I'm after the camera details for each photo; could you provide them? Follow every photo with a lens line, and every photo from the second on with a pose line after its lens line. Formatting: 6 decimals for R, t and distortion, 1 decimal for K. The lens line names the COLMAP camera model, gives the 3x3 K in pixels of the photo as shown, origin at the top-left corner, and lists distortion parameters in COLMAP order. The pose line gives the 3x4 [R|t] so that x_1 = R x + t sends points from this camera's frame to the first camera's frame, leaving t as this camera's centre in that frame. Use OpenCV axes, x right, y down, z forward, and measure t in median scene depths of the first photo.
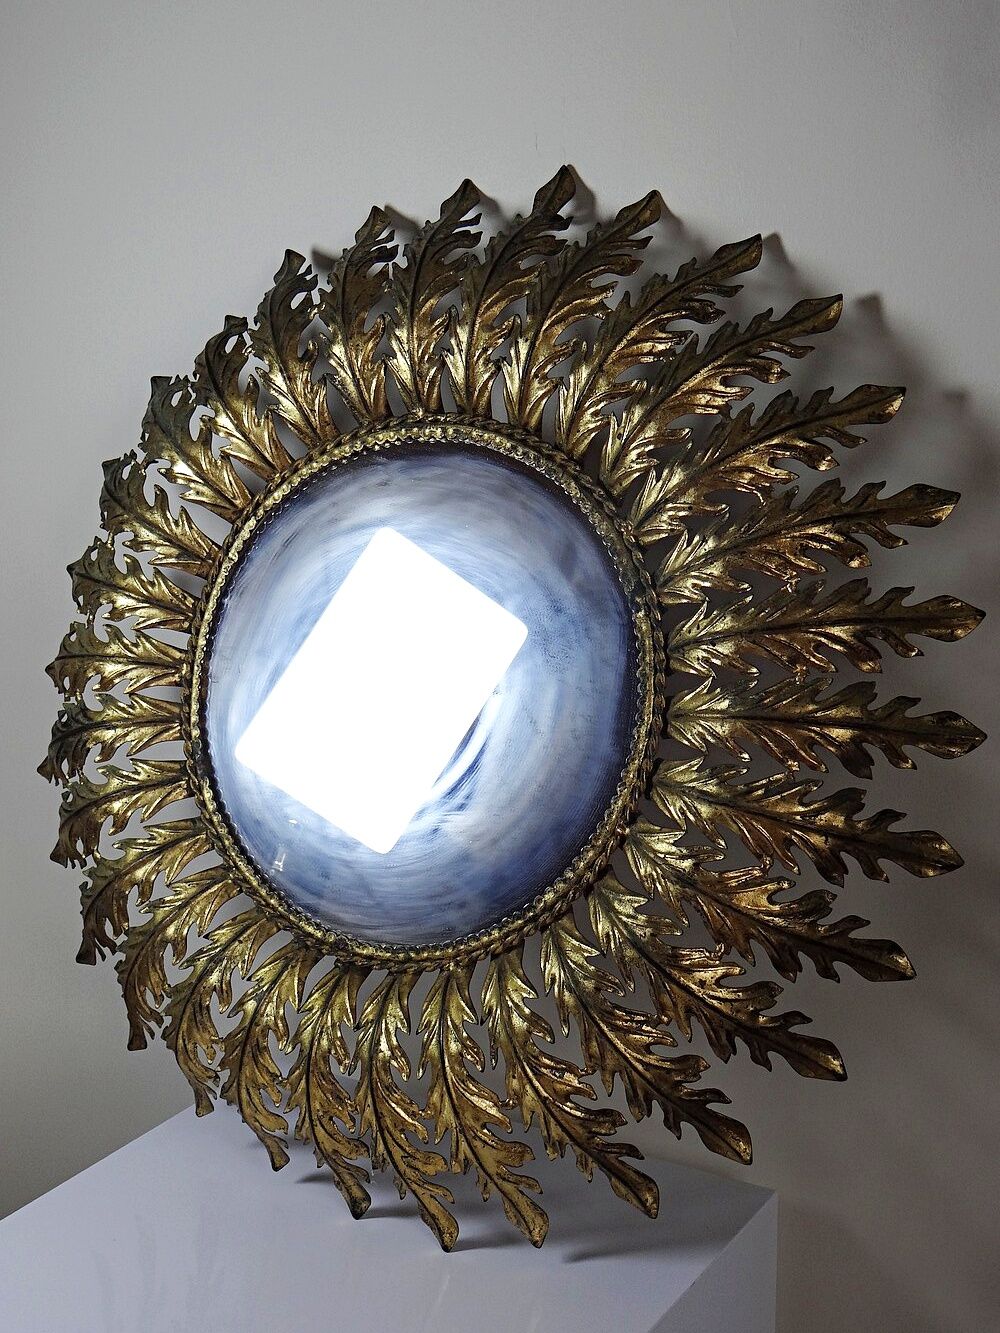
lens RADIAL K [[1831.1, 0, 500.2], [0, 1831.1, 665.1], [0, 0, 1]] dist [-0.035578, 0.000000]
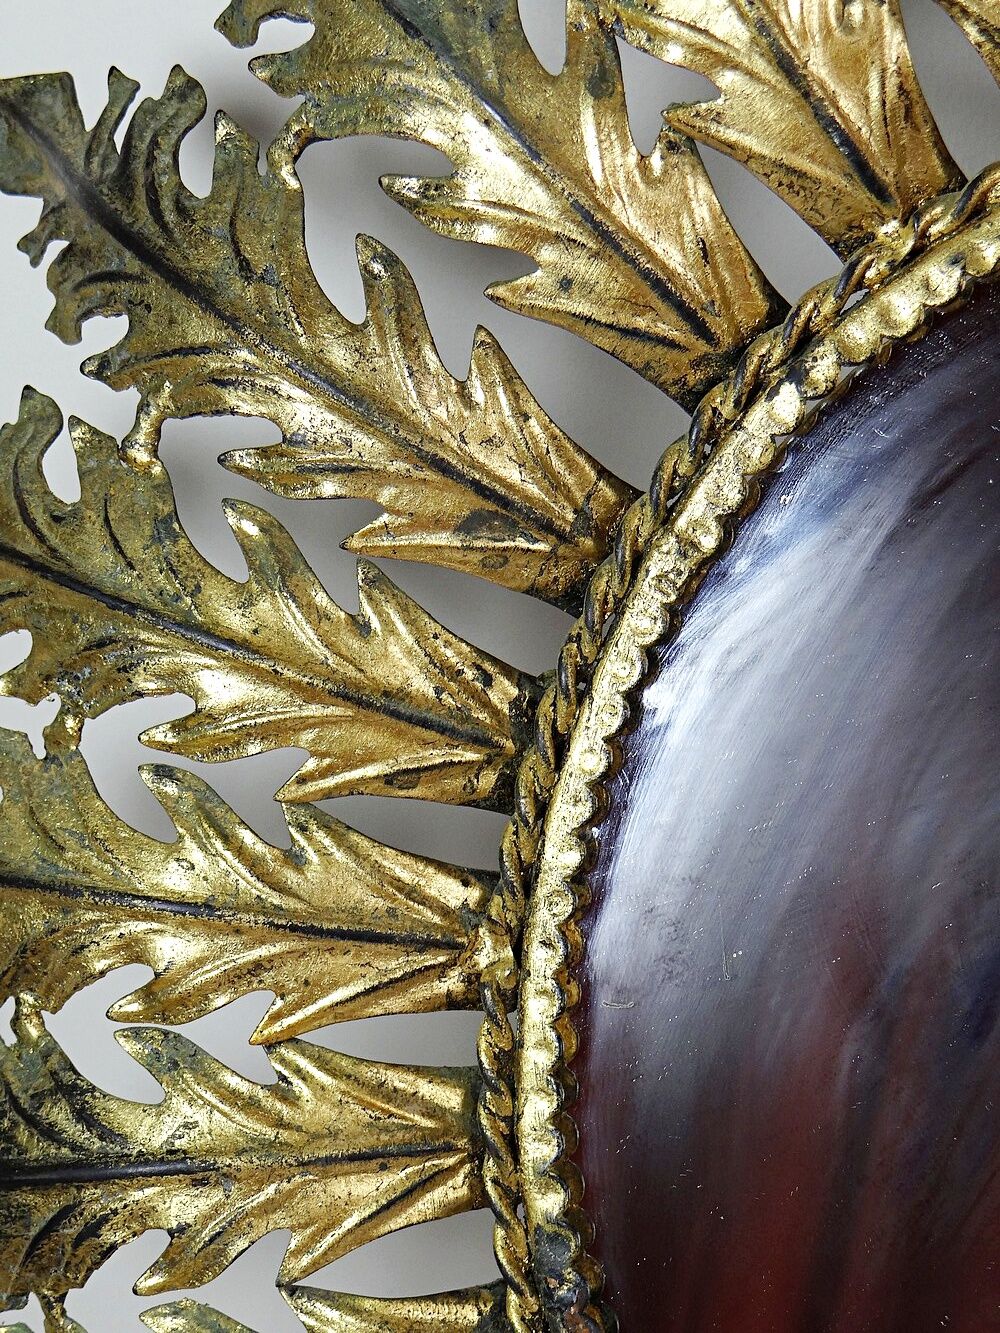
lens RADIAL K [[3129.2, 0, 499.4], [0, 3129.2, 665.9], [0, 0, 1]] dist [-0.068842, 0.000000]
pose [[0.981666, -0.014136, 0.190084, -0.256520], [-0.014647, 0.988703, 0.149170, -0.105747], [-0.190046, -0.149219, 0.970369, 0.570633]]
